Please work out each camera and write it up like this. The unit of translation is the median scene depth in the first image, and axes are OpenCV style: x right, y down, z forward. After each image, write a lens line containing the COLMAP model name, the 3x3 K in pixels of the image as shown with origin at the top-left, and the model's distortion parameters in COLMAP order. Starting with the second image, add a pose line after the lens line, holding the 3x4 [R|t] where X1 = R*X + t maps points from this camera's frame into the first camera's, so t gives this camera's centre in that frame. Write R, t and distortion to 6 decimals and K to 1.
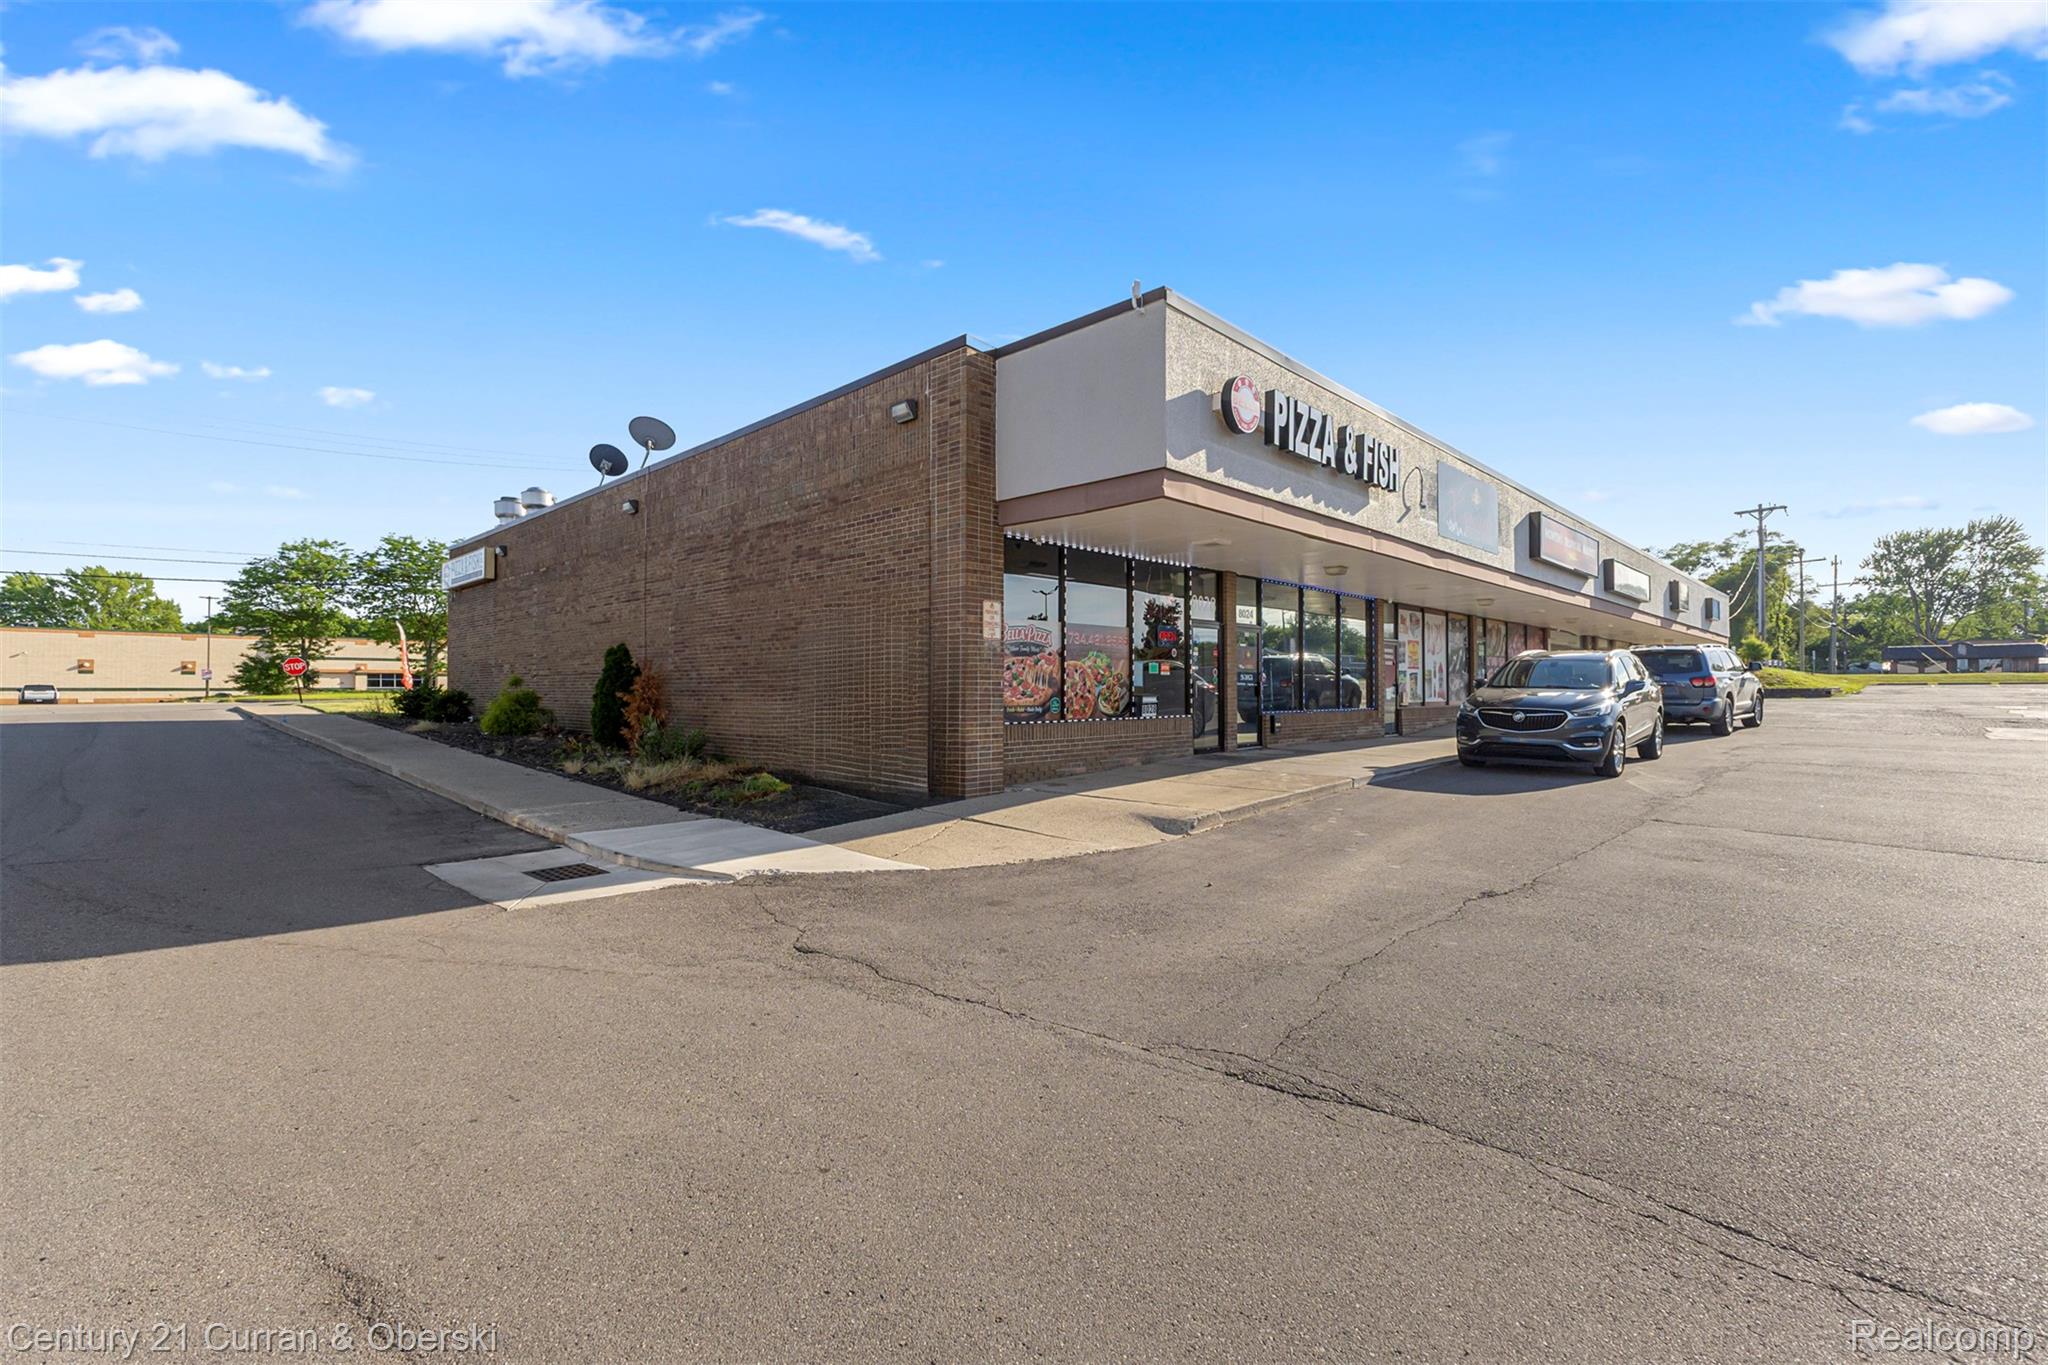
lens RADIAL K [[889.5, 0, 1027.2], [0, 889.5, 667.4], [0, 0, 1]] dist [0.012447, -0.003015]
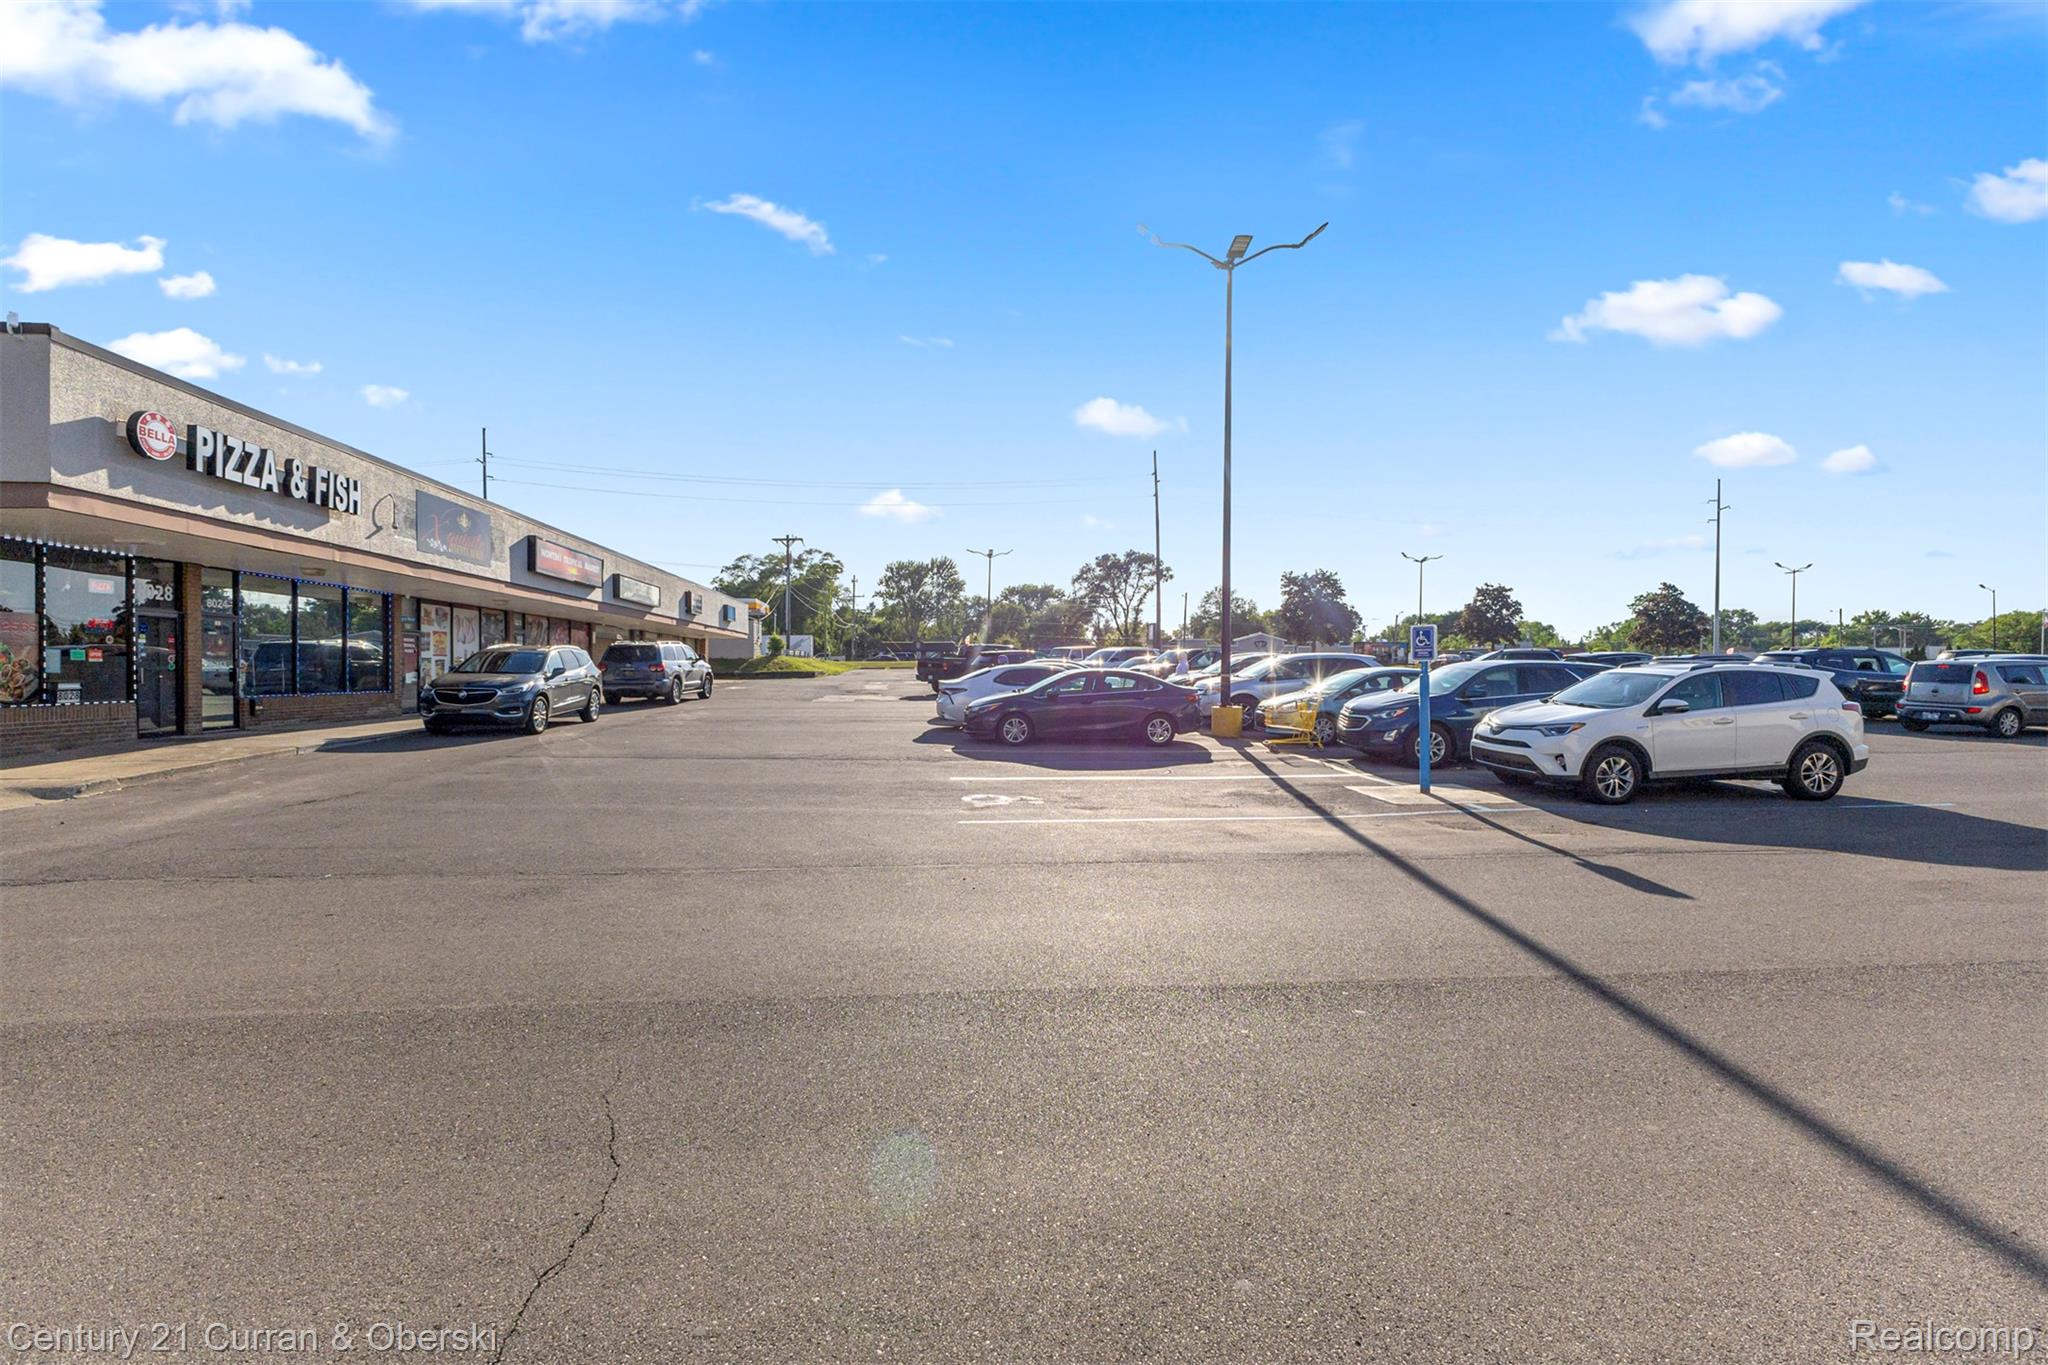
lens RADIAL K [[889.5, 0, 1024.0], [0, 889.5, 670.4], [0, 0, 1]] dist [0.012447, -0.003015]
pose [[0.639359, -0.001872, 0.768906, 0.046848], [-0.015130, 0.999773, 0.015015, -0.013496], [-0.768760, -0.021234, 0.639185, -0.487687]]
